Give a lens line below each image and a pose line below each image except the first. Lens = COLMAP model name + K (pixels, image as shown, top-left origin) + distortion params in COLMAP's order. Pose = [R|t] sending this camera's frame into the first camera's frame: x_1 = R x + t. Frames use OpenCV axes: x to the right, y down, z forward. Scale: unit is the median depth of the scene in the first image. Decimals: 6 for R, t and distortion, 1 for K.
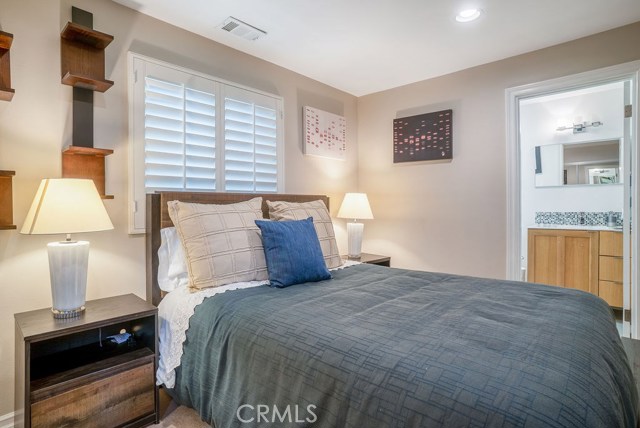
lens RADIAL K [[343.3, 0, 319.8], [0, 343.3, 212.4], [0, 0, 1]] dist [-0.037565, 0.000937]
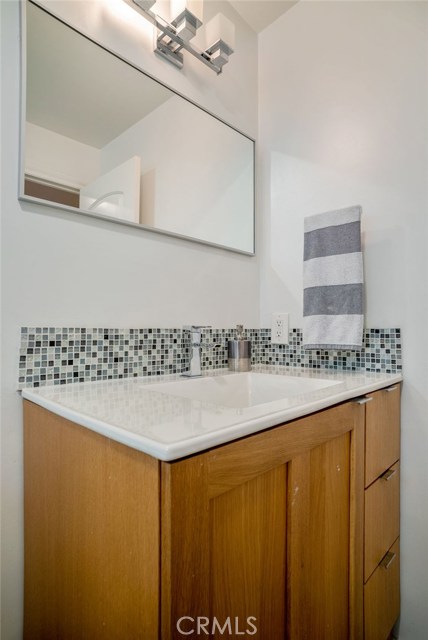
lens RADIAL K [[343.3, 0, 213.9], [0, 343.3, 320.3], [0, 0, 1]] dist [-0.037565, 0.000937]
pose [[0.029371, 0.038163, 0.998840, 0.466367], [0.007484, 0.999234, -0.038399, 0.003829], [-0.999541, 0.008603, 0.029062, 0.918706]]
